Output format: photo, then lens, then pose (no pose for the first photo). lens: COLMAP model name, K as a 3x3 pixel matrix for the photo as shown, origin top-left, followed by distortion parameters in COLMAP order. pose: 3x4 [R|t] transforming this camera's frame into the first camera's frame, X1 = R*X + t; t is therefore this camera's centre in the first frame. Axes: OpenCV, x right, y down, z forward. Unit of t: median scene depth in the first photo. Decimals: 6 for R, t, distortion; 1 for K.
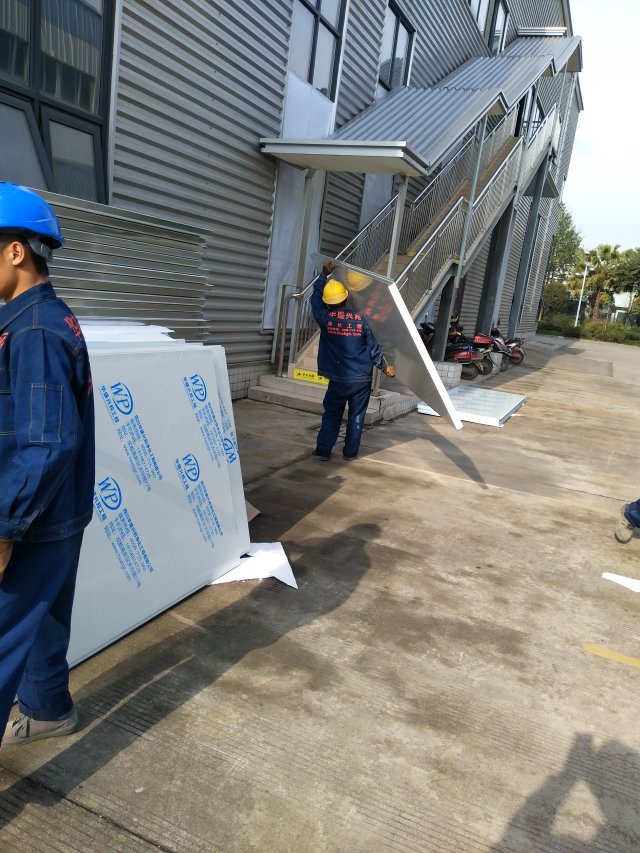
lens RADIAL K [[660.5, 0, 320.0], [0, 660.5, 426.5], [0, 0, 1]] dist [0.100065, -0.111172]
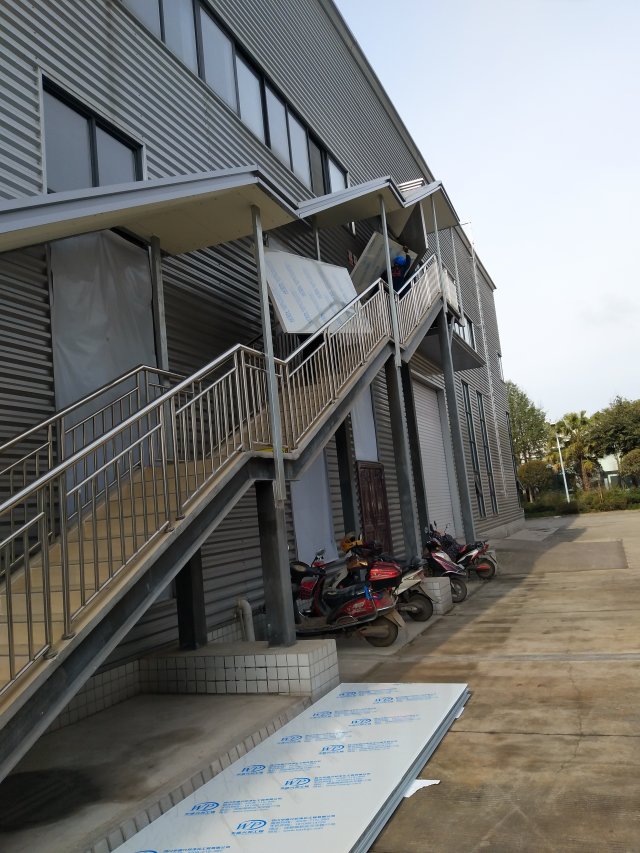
lens RADIAL K [[660.5, 0, 320.0], [0, 660.5, 426.5], [0, 0, 1]] dist [0.100065, -0.111172]
pose [[0.975791, -0.216776, 0.028981, 0.047653], [0.214054, 0.919440, -0.329864, -0.016455], [0.044860, 0.328081, 0.943584, 0.097877]]
